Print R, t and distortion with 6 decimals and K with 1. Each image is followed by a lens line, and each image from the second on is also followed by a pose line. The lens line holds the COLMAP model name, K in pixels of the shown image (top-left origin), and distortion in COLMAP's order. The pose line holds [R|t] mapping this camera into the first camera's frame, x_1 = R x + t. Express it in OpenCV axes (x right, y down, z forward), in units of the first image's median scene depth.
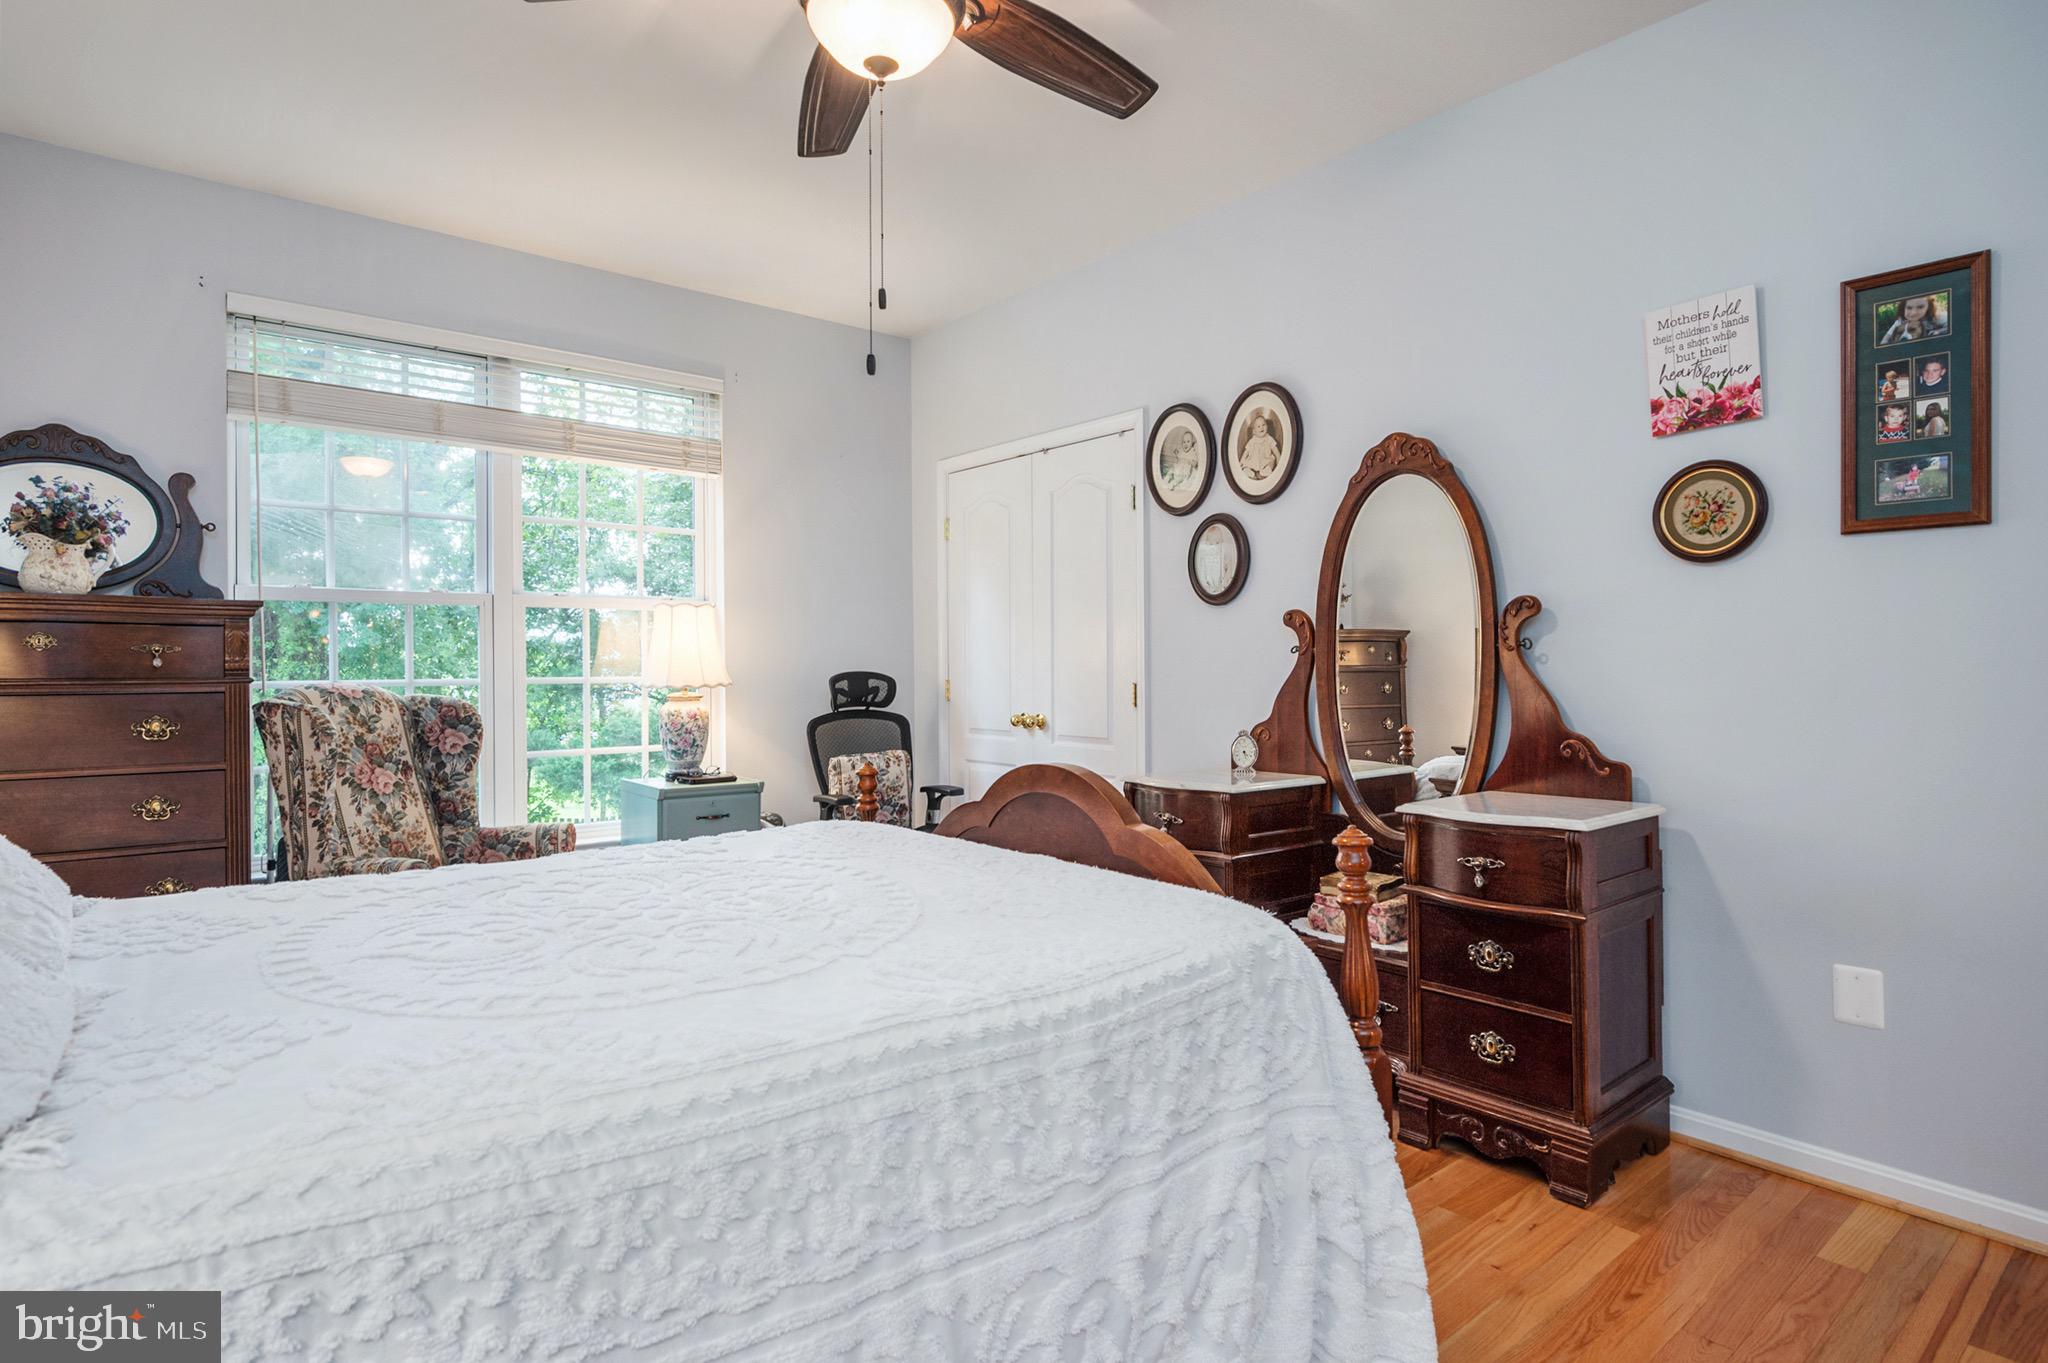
lens RADIAL K [[1087.0, 0, 1024.0], [0, 1087.0, 681.5], [0, 0, 1]] dist [0.000268, 0.000070]
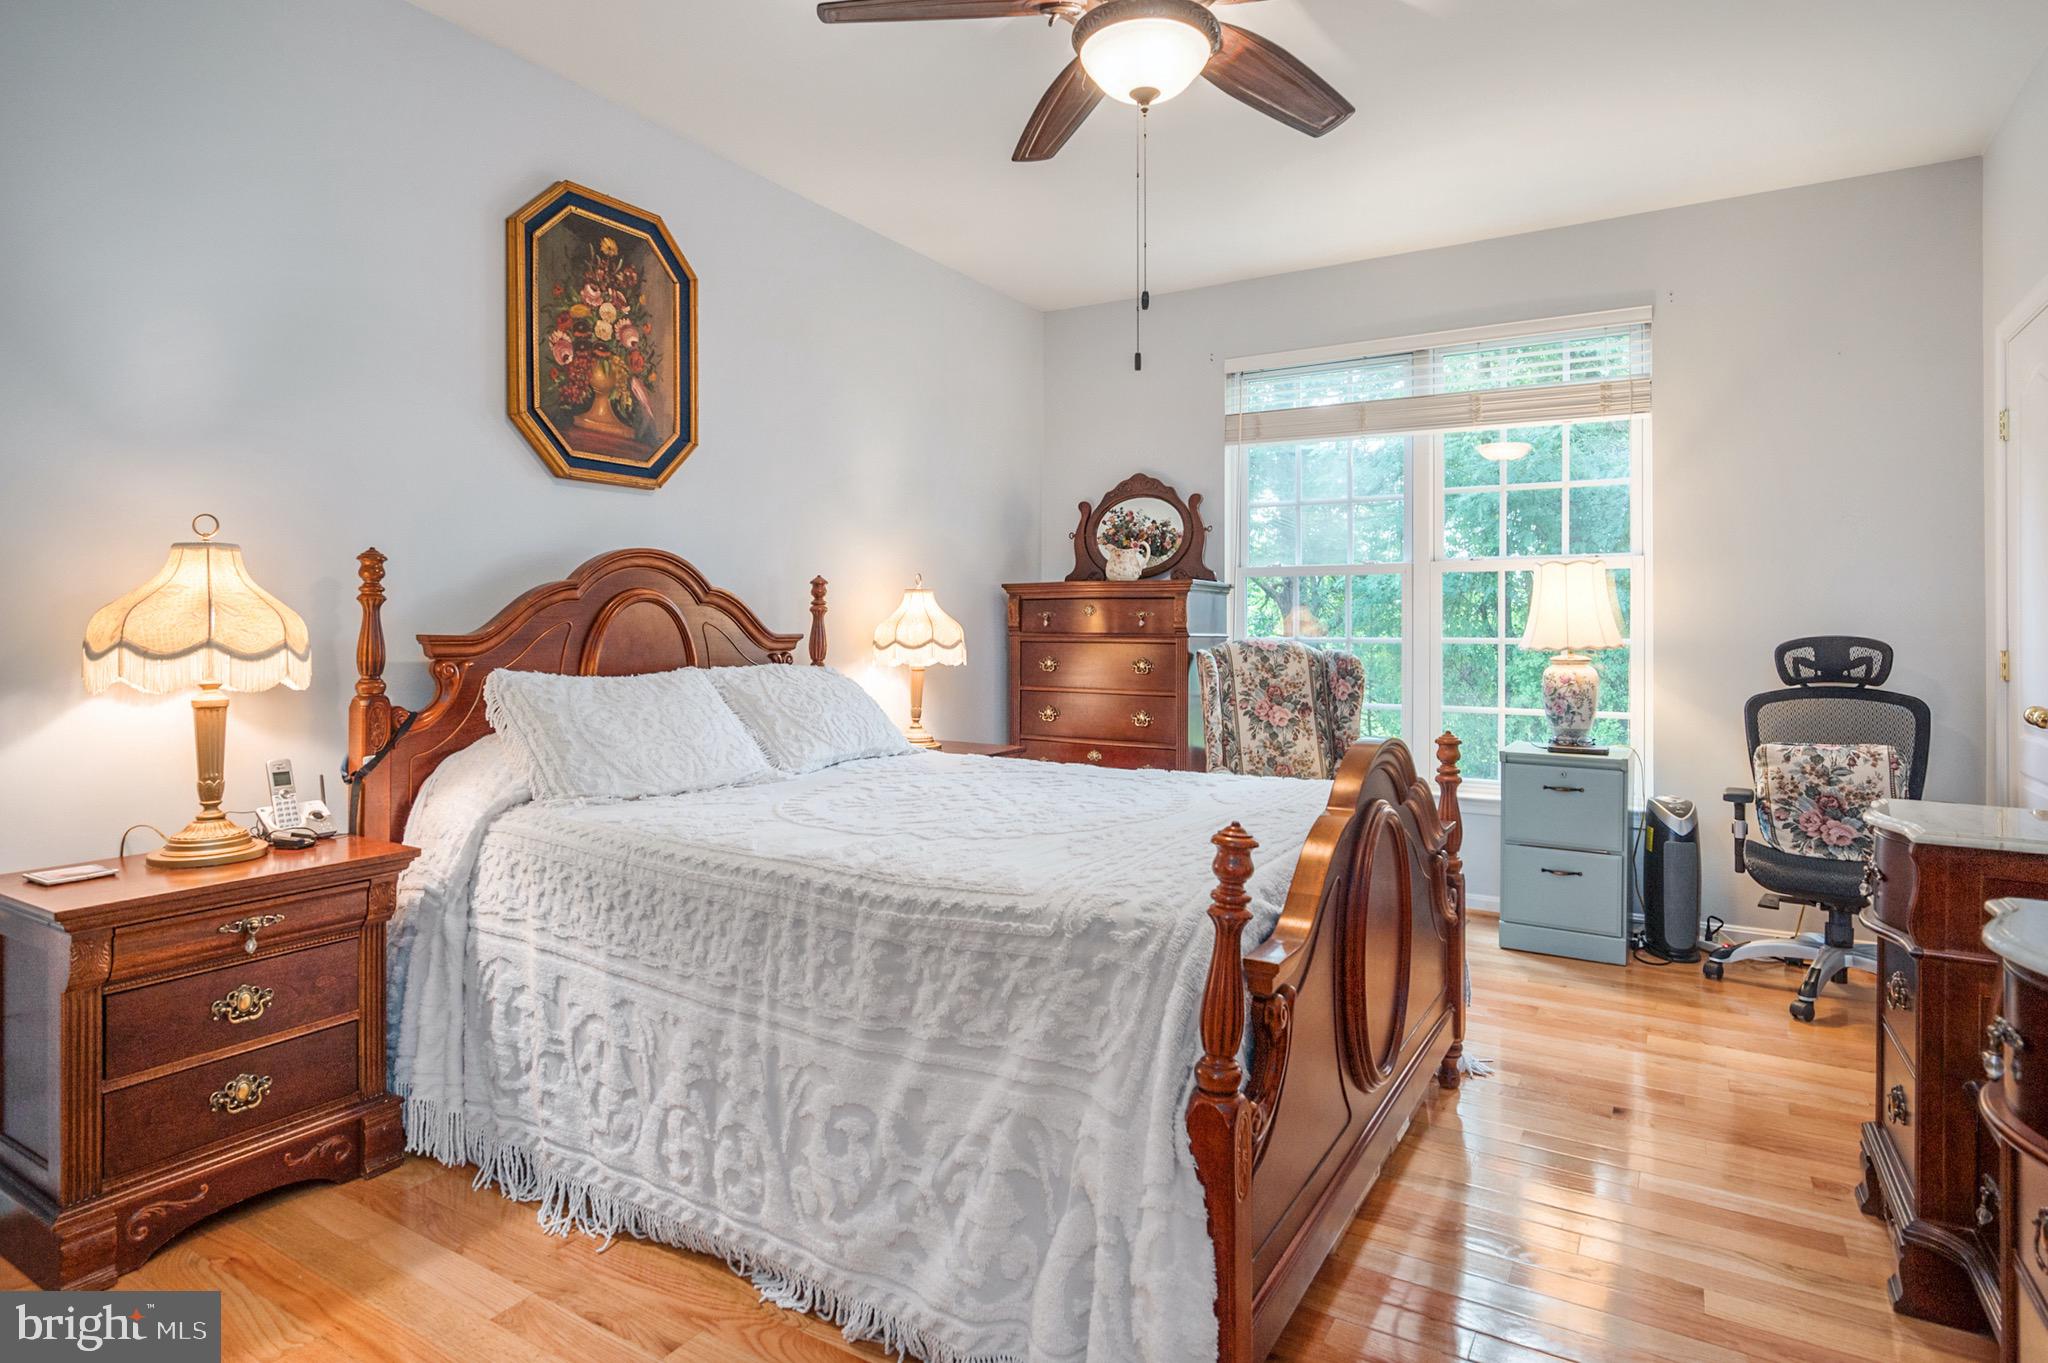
lens RADIAL K [[1094.6, 0, 1026.7], [0, 1094.6, 646.3], [0, 0, 1]] dist [-0.003034, -0.000428]
pose [[0.321665, 0.020703, -0.946627, 0.528920], [-0.018652, 0.999705, 0.015526, -0.004925], [0.946670, 0.012663, 0.321956, 0.302784]]
